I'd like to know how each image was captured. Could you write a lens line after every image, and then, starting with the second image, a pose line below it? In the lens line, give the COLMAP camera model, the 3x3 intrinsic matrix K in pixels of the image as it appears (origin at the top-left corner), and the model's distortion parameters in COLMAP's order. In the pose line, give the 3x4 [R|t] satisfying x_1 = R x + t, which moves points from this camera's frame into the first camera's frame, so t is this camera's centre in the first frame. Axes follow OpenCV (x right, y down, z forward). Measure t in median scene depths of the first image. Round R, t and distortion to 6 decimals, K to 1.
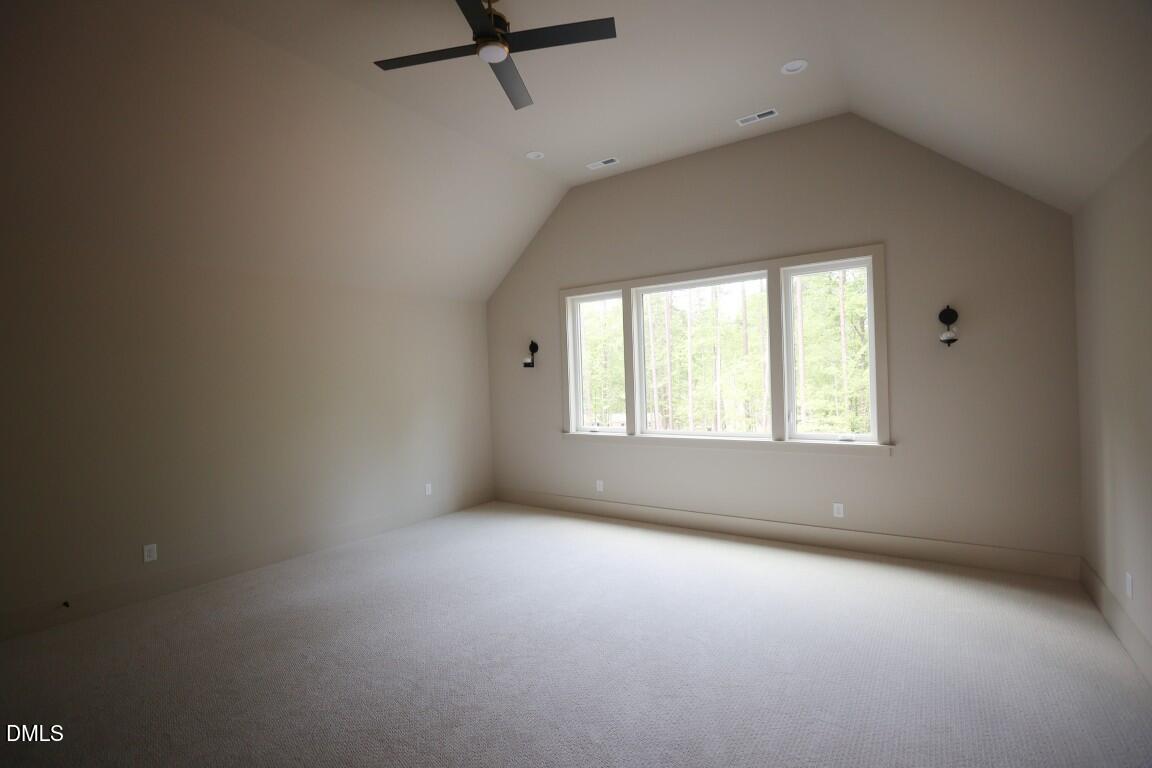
lens RADIAL K [[525.7, 0, 582.0], [0, 525.7, 388.8], [0, 0, 1]] dist [-0.030222, -0.000283]
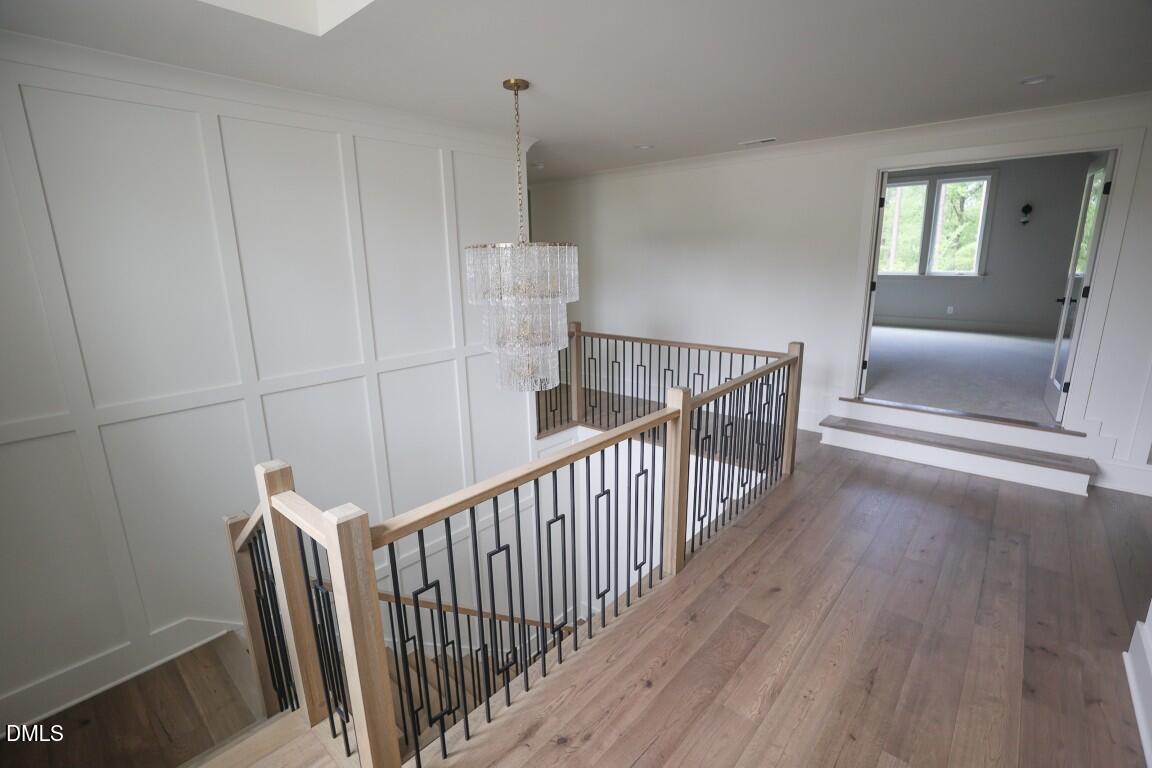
lens RADIAL K [[525.7, 0, 577.2], [0, 525.7, 382.8], [0, 0, 1]] dist [-0.030222, -0.000283]
pose [[0.993055, 0.042386, -0.109748, -0.645688], [-0.017707, 0.976067, 0.216746, 0.097183], [0.116309, -0.213297, 0.970039, -1.059715]]
